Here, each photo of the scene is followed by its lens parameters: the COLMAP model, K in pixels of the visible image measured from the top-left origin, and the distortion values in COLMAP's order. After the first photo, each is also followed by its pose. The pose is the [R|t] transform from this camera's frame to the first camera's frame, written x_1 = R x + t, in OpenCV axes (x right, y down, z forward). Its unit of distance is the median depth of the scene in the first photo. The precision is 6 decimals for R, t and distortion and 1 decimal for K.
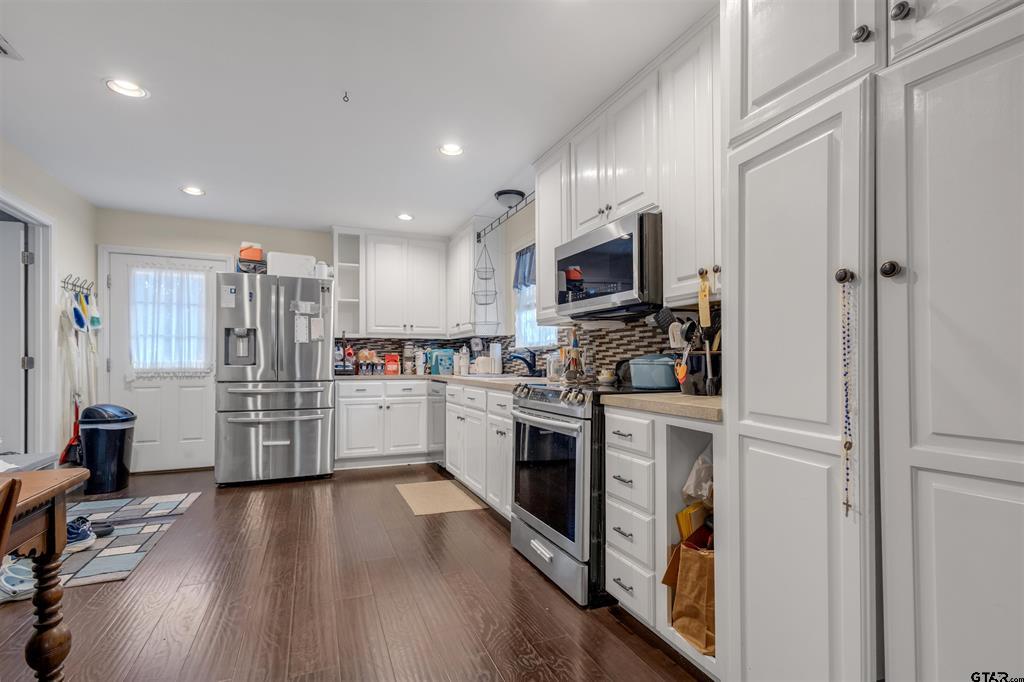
lens RADIAL K [[480.7, 0, 508.1], [0, 480.7, 343.2], [0, 0, 1]] dist [0.014311, -0.001148]
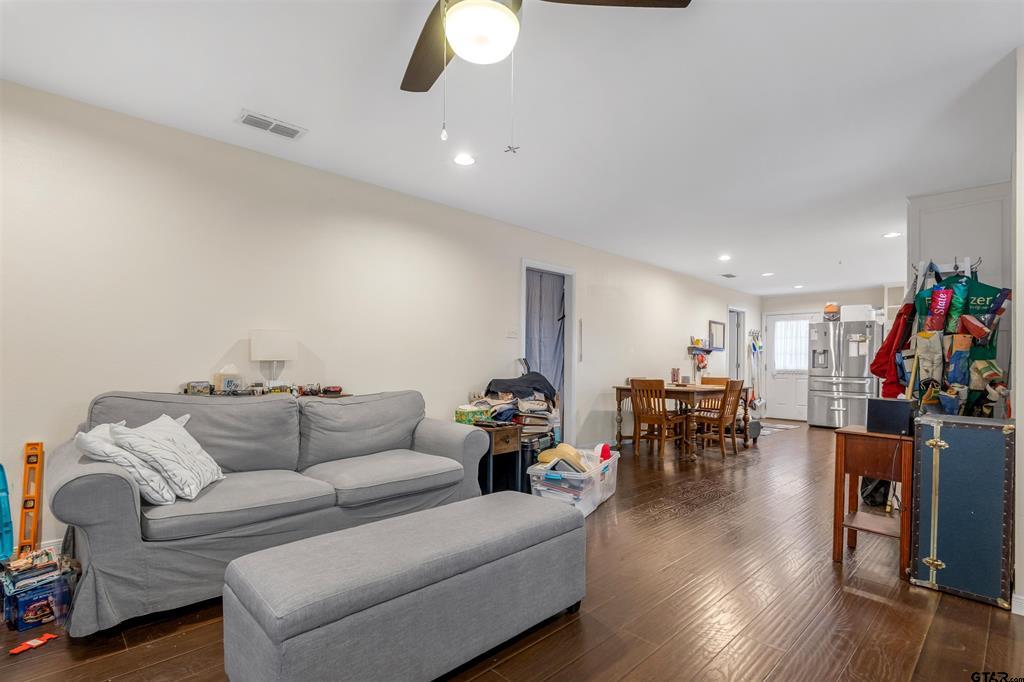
lens RADIAL K [[480.7, 0, 507.9], [0, 480.7, 379.1], [0, 0, 1]] dist [0.014311, -0.001148]
pose [[0.354422, 0.037759, -0.934323, 0.817193], [0.021867, 0.998576, 0.048650, -0.032549], [0.934830, -0.037674, 0.353092, -0.877419]]
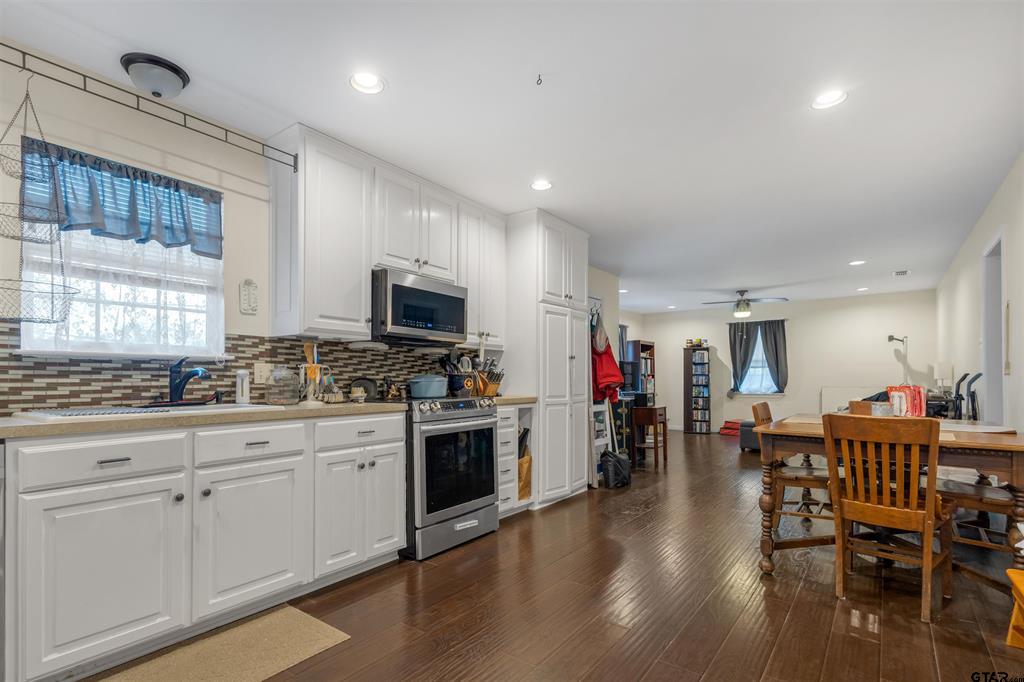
lens RADIAL K [[480.7, 0, 495.2], [0, 480.7, 377.2], [0, 0, 1]] dist [0.014311, -0.001148]
pose [[-0.521182, 0.016968, 0.853277, -0.839359], [-0.018367, 0.999348, -0.031091, 0.059179], [-0.853248, -0.031876, -0.520530, 1.276860]]
